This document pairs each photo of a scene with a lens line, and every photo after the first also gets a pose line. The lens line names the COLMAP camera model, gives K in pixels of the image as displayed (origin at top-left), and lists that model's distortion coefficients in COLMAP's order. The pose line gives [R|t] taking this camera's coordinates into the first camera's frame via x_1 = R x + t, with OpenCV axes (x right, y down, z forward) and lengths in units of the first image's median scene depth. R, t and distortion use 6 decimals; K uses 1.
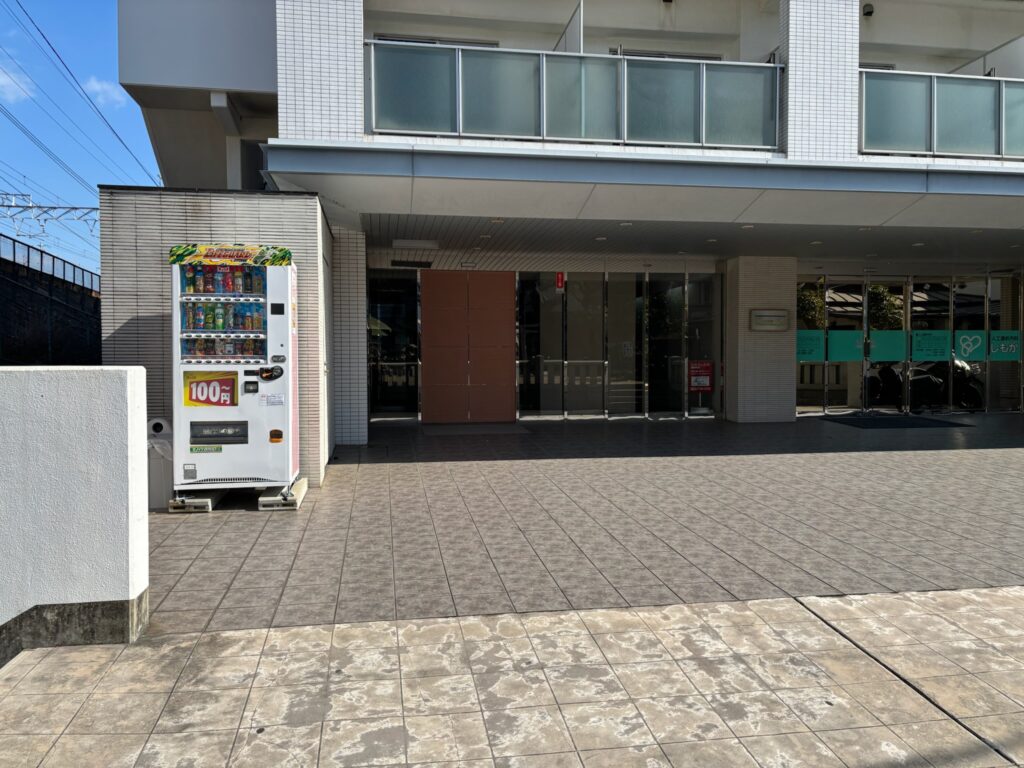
lens RADIAL K [[769.3, 0, 512.0], [0, 769.3, 384.0], [0, 0, 1]] dist [0.115492, -0.132747]
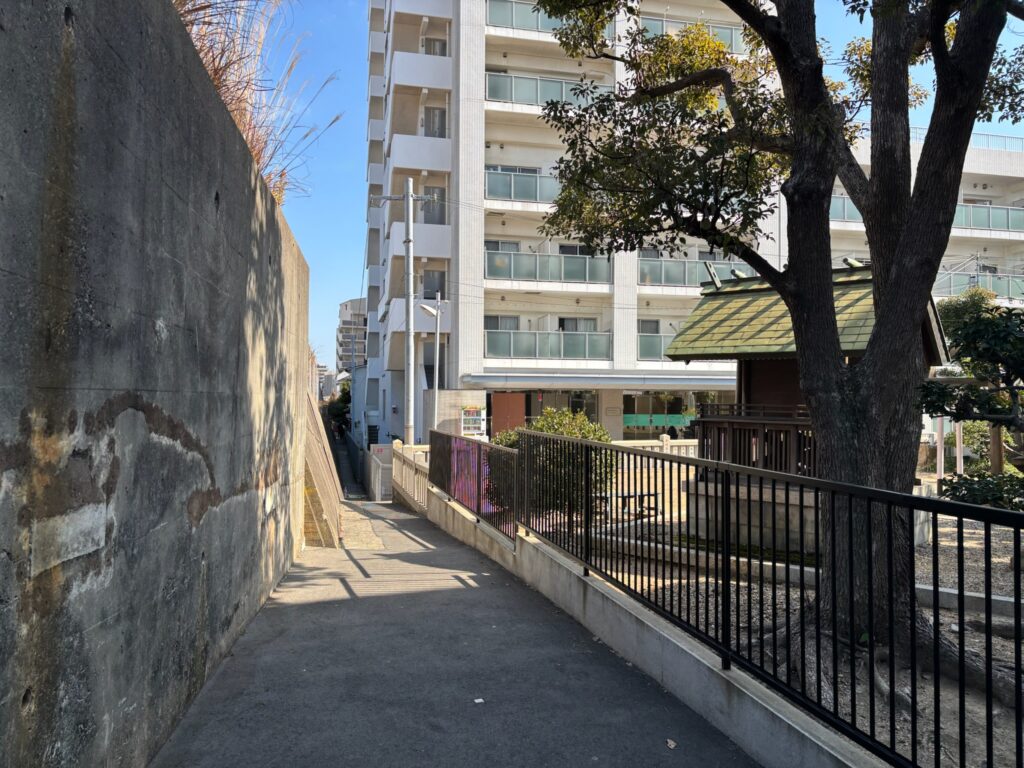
lens RADIAL K [[769.3, 0, 512.0], [0, 769.3, 384.0], [0, 0, 1]] dist [0.115492, -0.132747]
pose [[0.998072, 0.011617, 0.060978, -0.247184], [-0.008961, 0.999007, -0.043654, -0.066535], [-0.061424, 0.043023, 0.997184, -2.099853]]
